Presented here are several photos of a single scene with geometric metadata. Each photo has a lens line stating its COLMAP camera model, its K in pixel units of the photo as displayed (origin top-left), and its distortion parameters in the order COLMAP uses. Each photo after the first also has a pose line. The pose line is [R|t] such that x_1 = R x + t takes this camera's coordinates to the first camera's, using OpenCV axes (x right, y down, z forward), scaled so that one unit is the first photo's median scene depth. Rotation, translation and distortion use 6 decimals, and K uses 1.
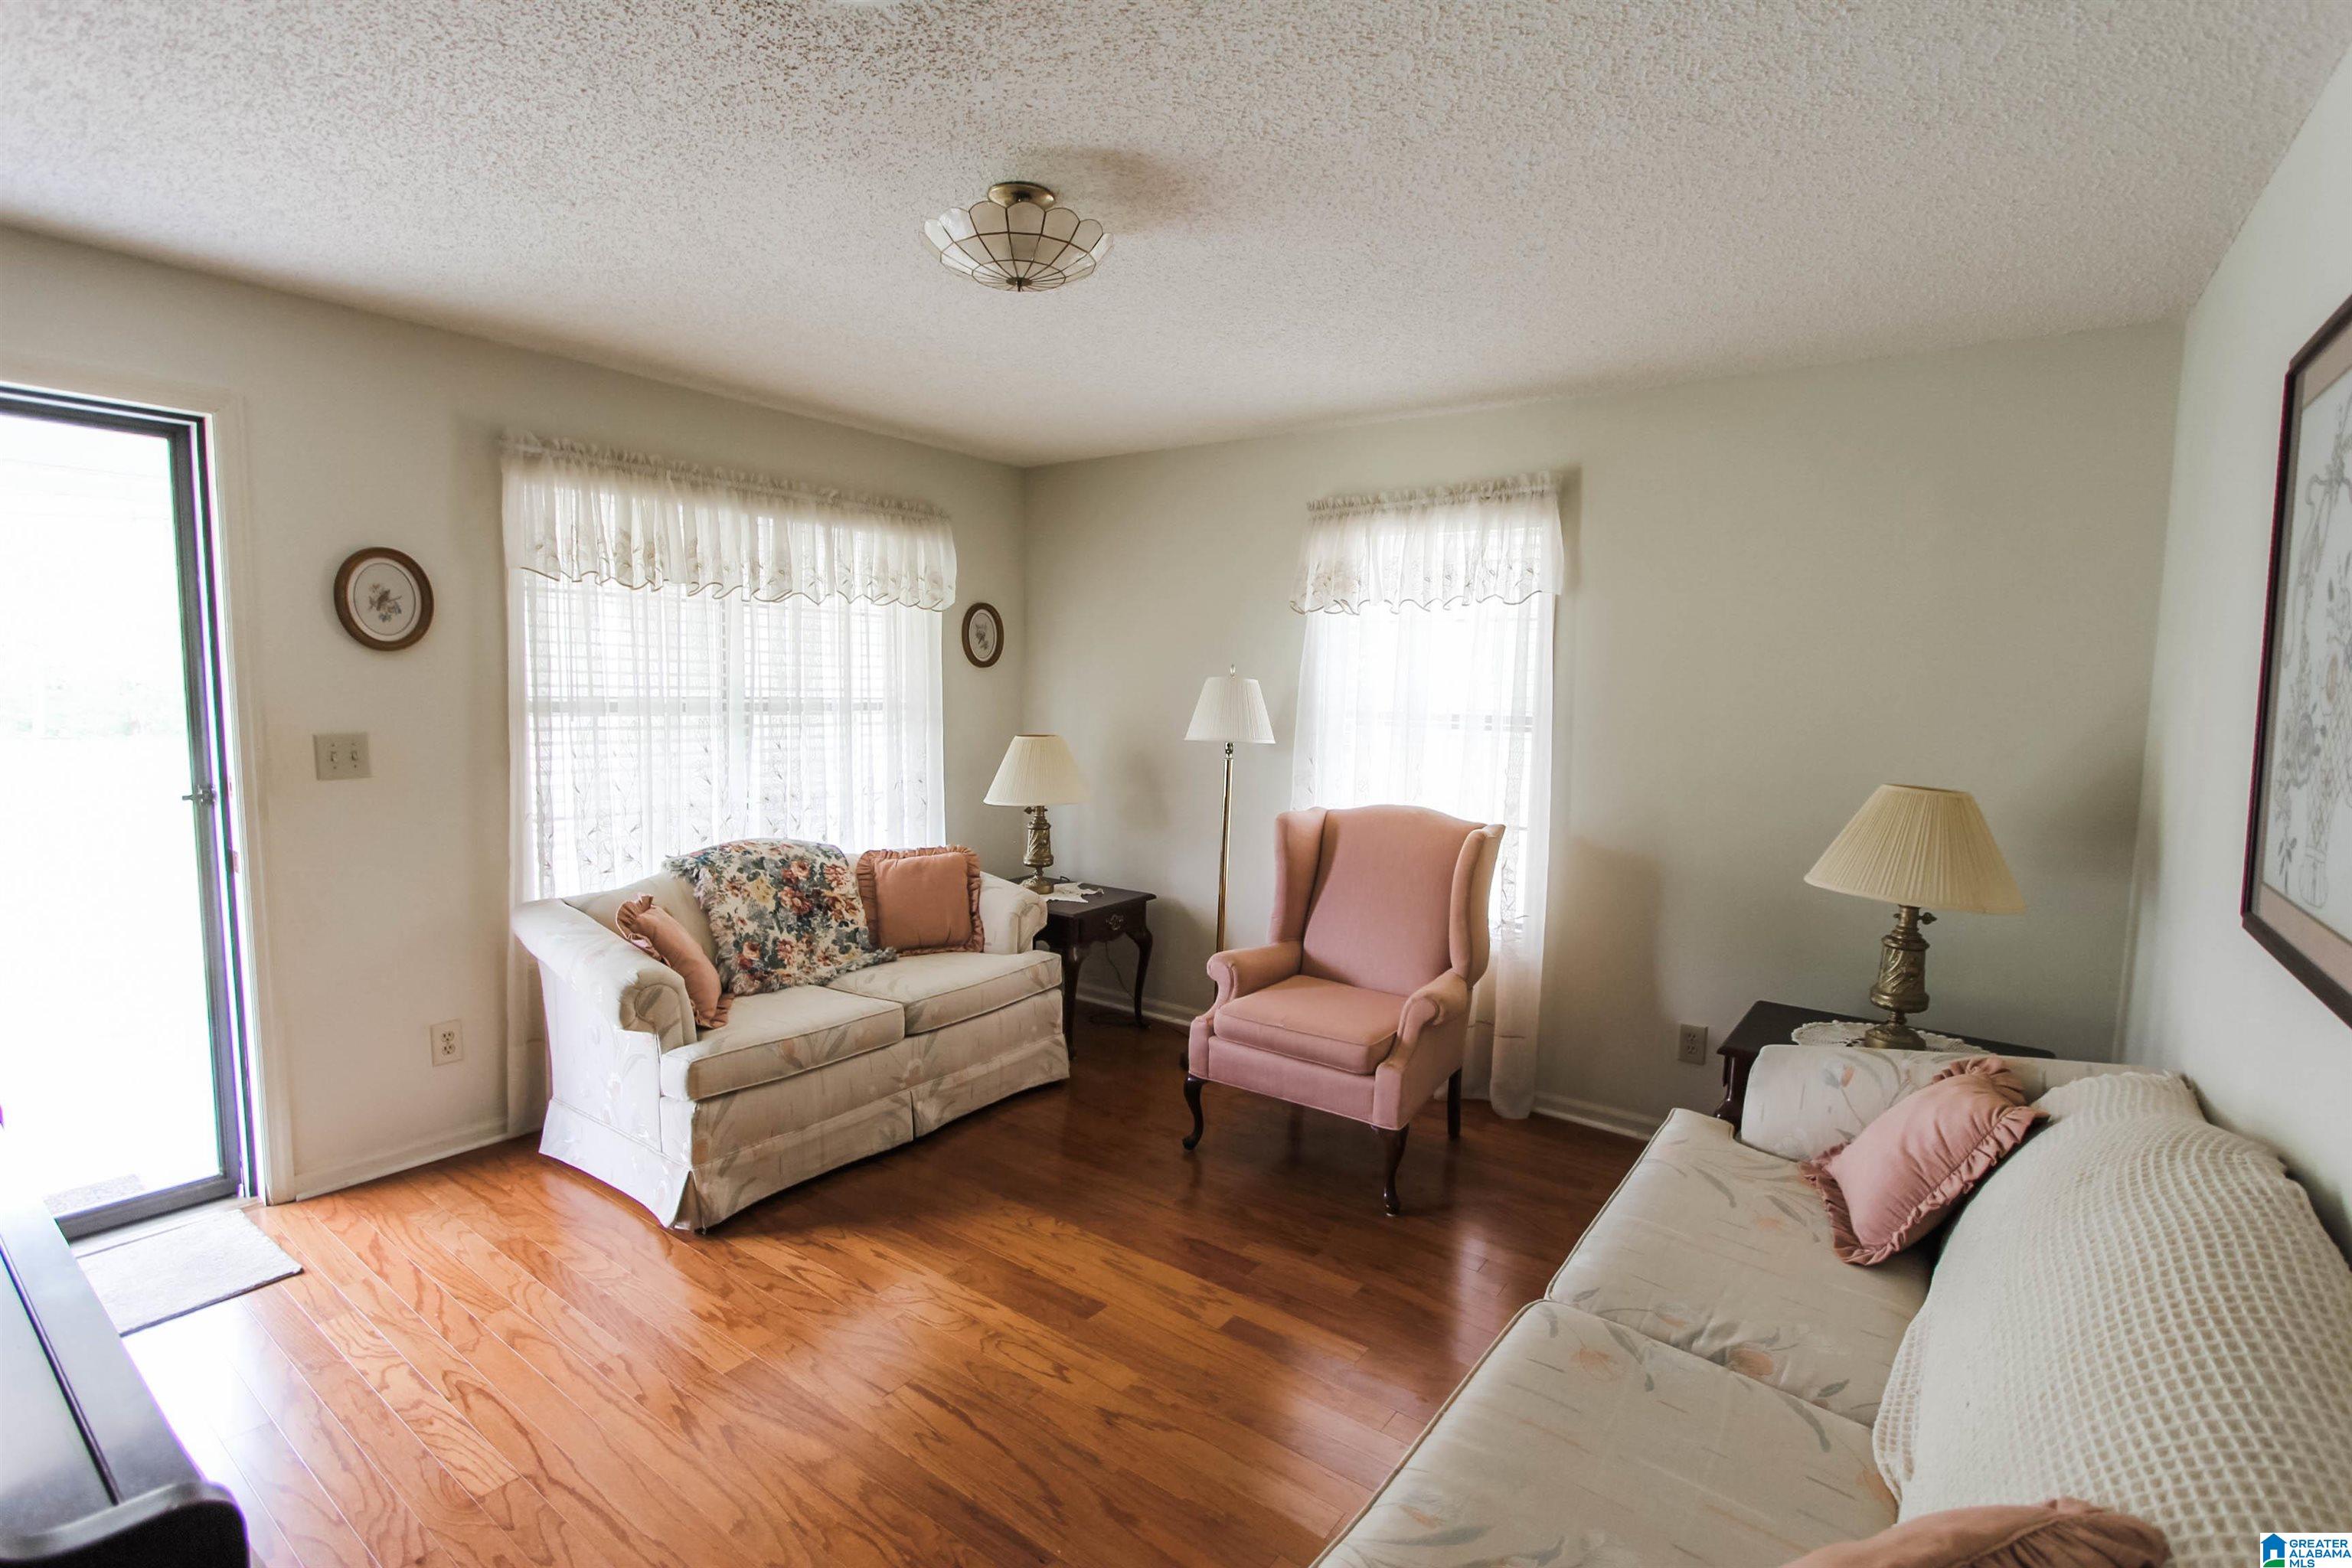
lens RADIAL K [[1081.8, 0, 1169.0], [0, 1081.8, 772.6], [0, 0, 1]] dist [-0.022920, 0.003477]
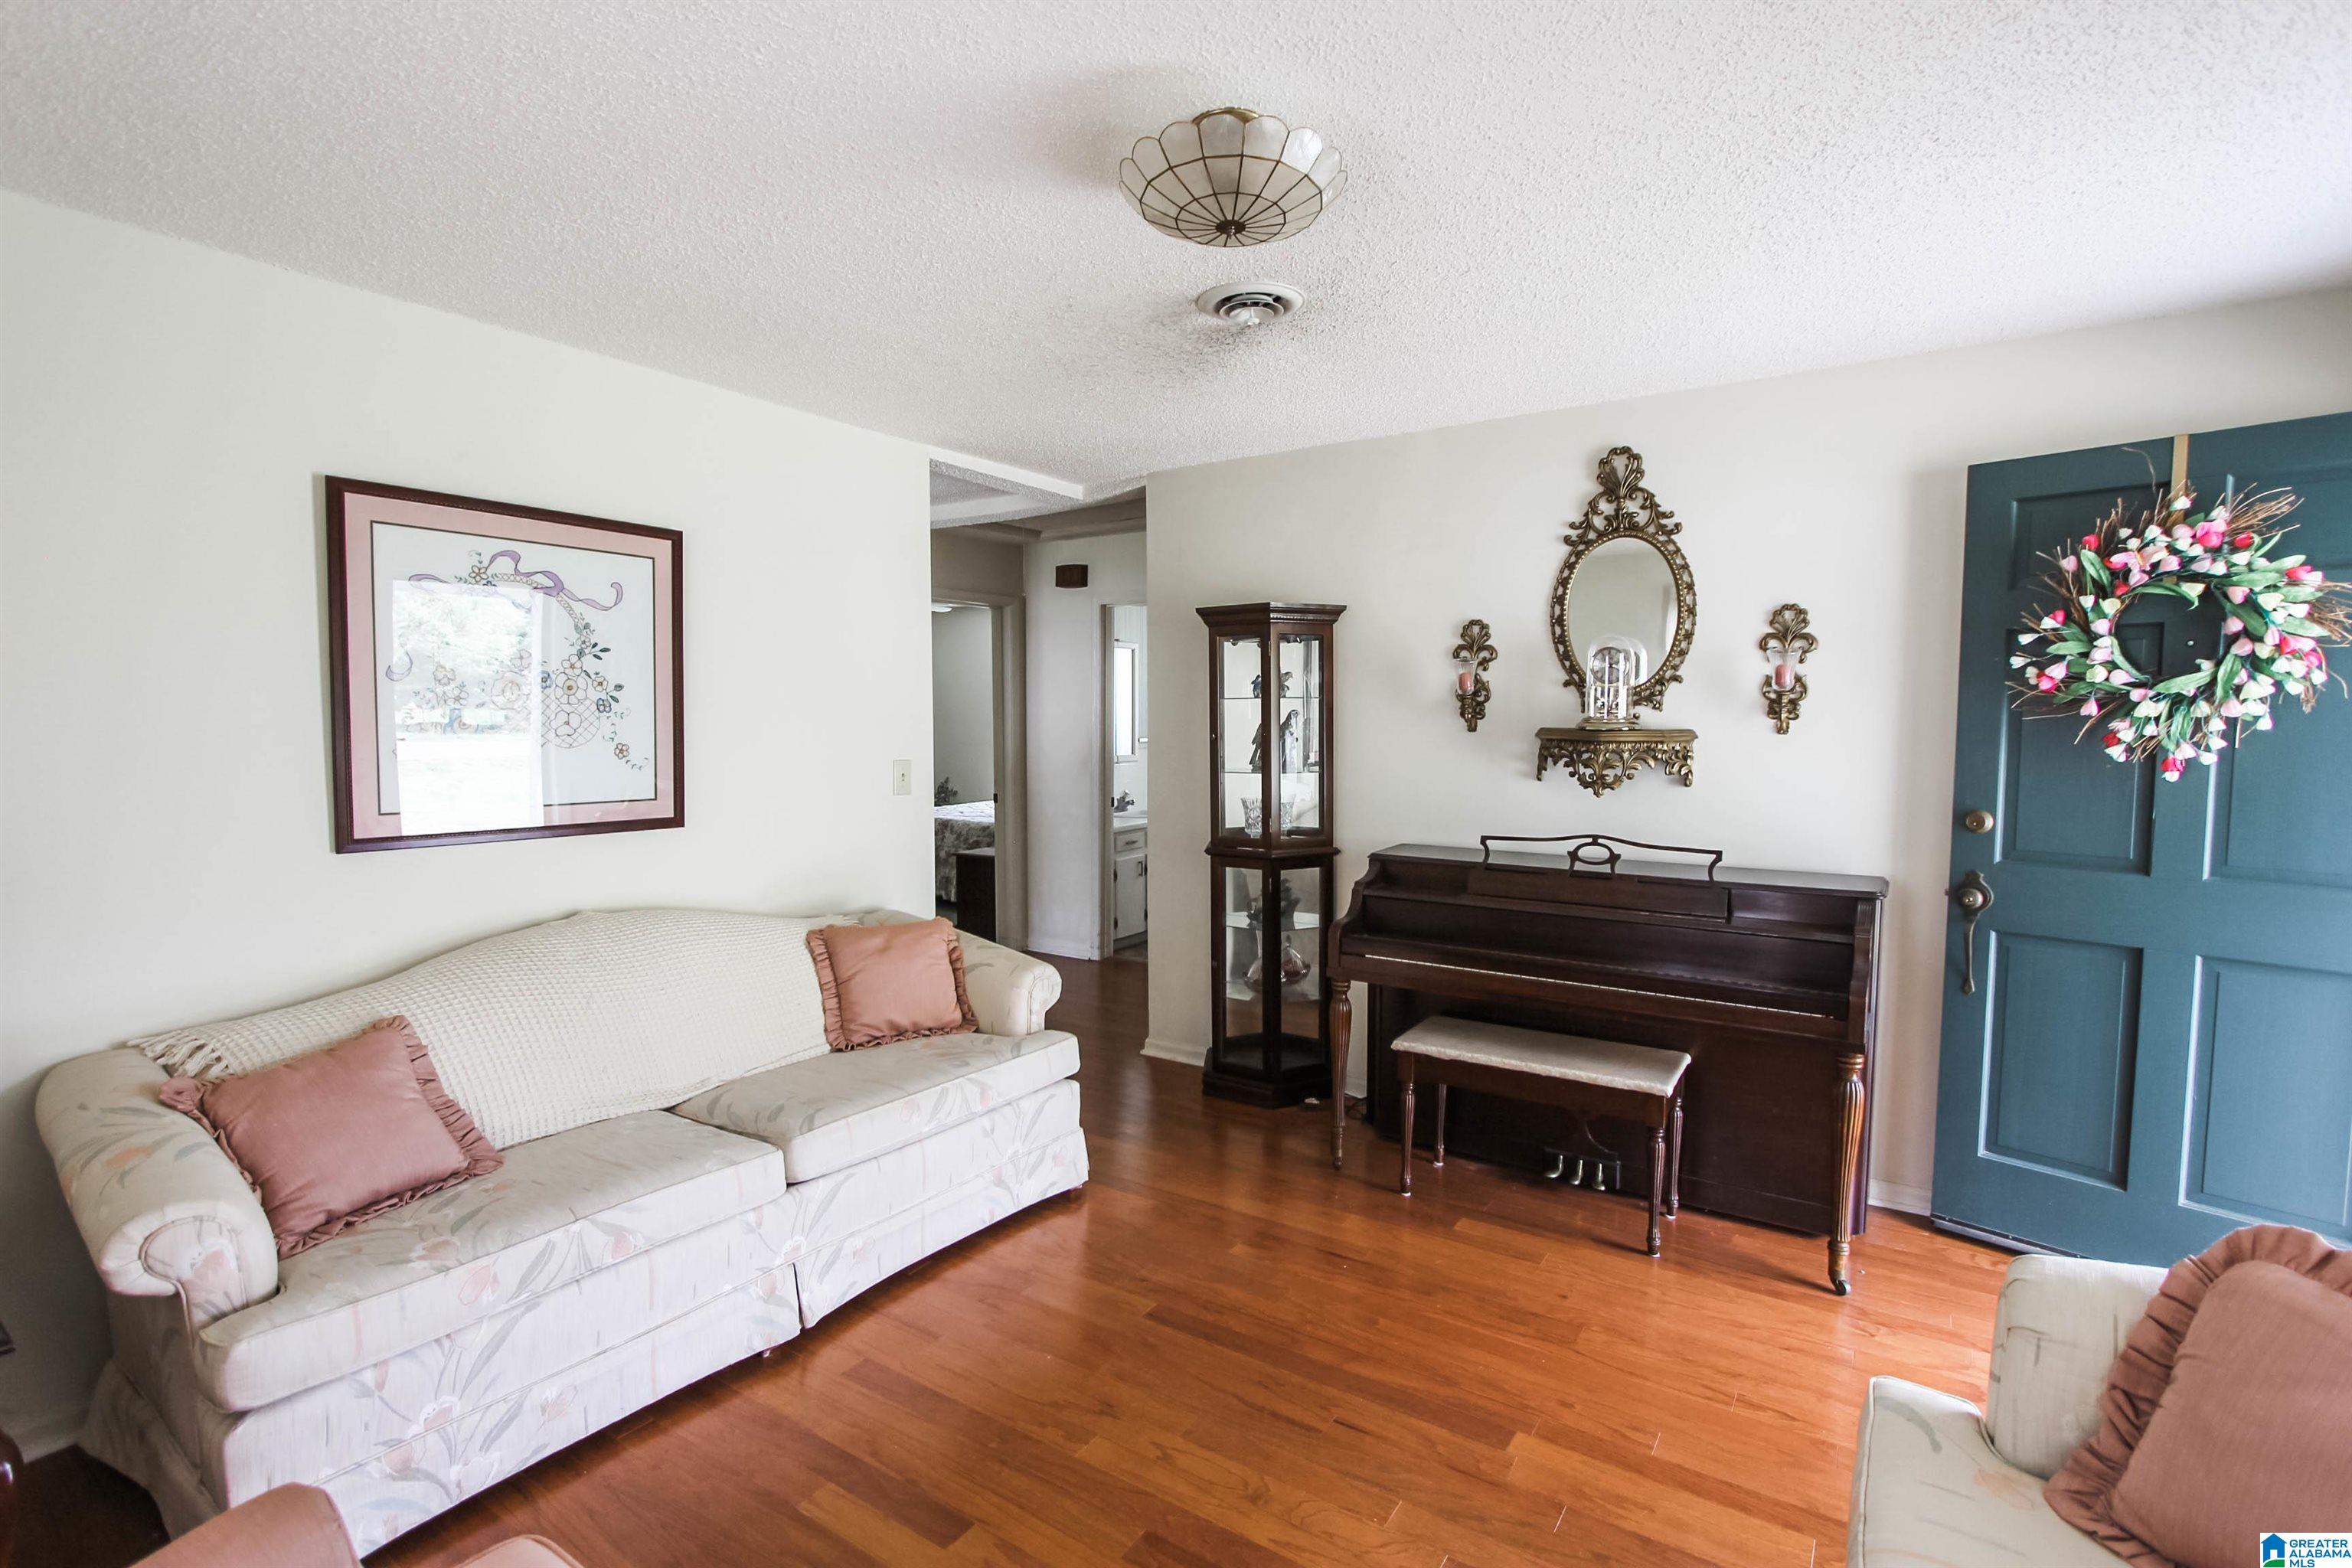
lens RADIAL K [[1081.8, 0, 1171.7], [0, 1081.8, 794.4], [0, 0, 1]] dist [-0.022920, 0.003477]
pose [[-0.998131, -0.011295, -0.060054, -0.032004], [-0.020181, 0.988555, 0.149504, -0.091922], [0.057678, 0.150437, -0.986936, 1.248412]]
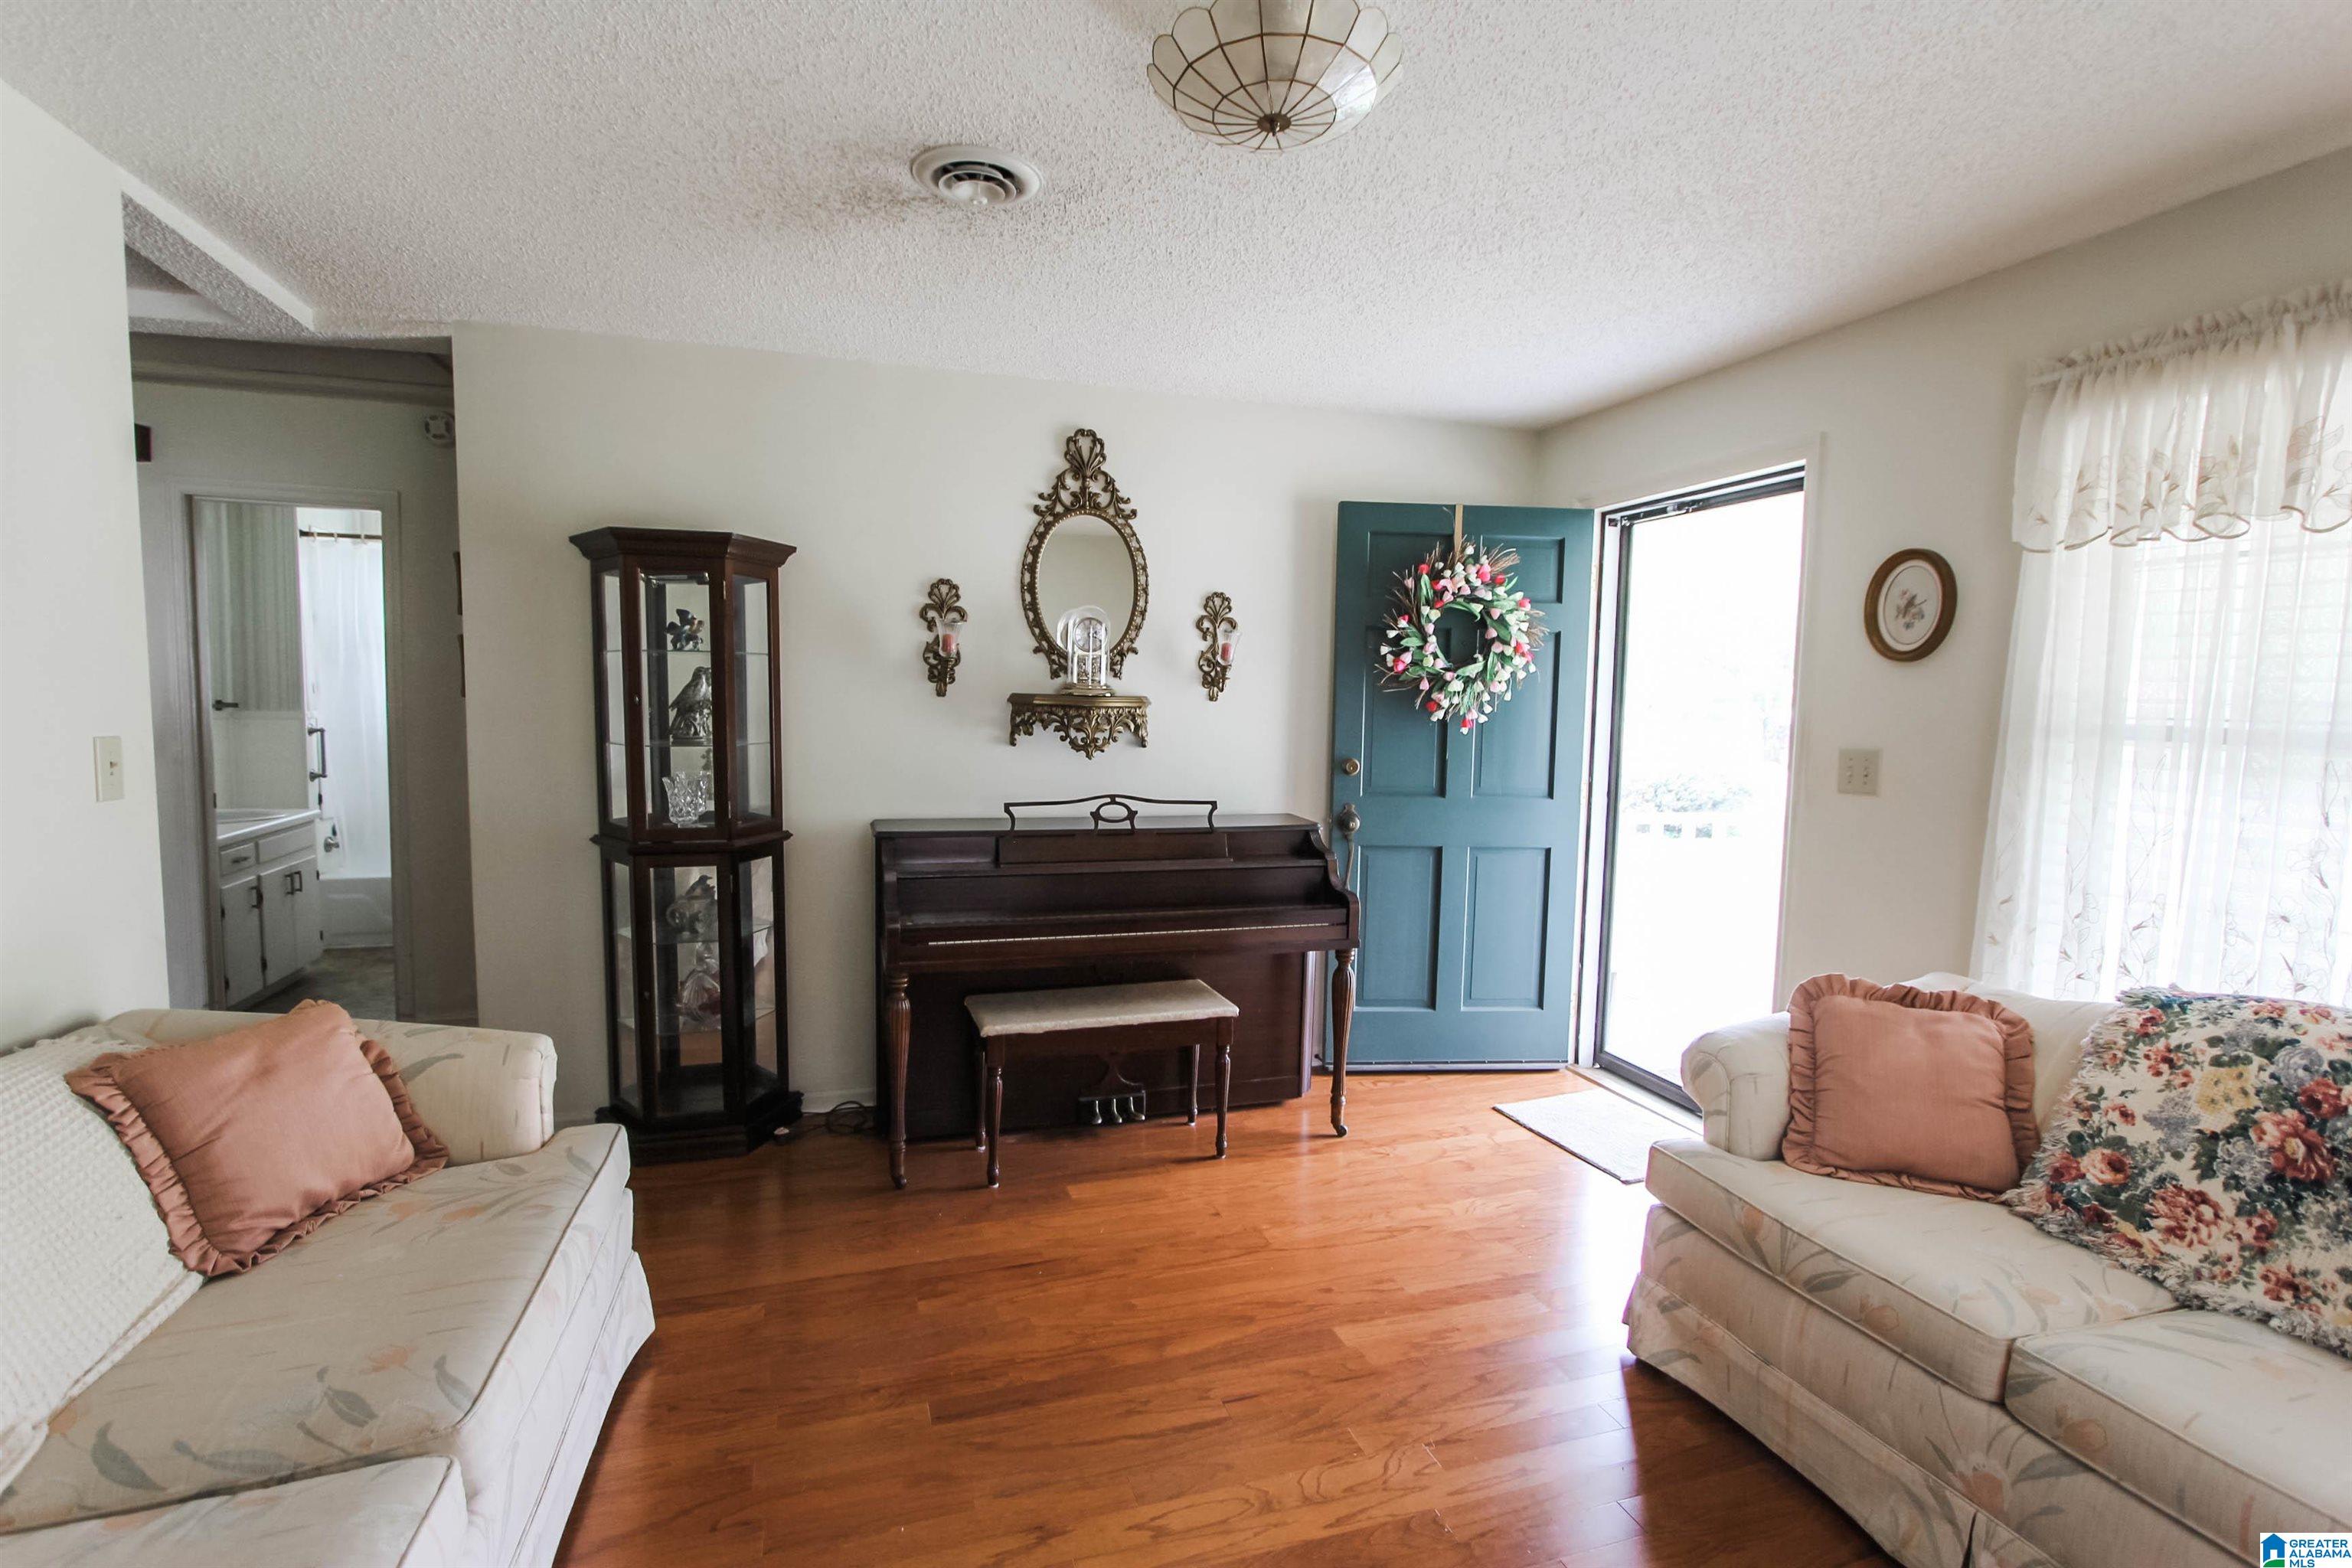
lens RADIAL K [[1081.8, 0, 1187.1], [0, 1081.8, 792.4], [0, 0, 1]] dist [-0.022920, 0.003477]
pose [[-0.563396, 0.045712, -0.824922, 0.349526], [-0.094772, 0.988302, 0.119491, -0.050665], [0.820733, 0.145500, -0.552473, 0.945865]]
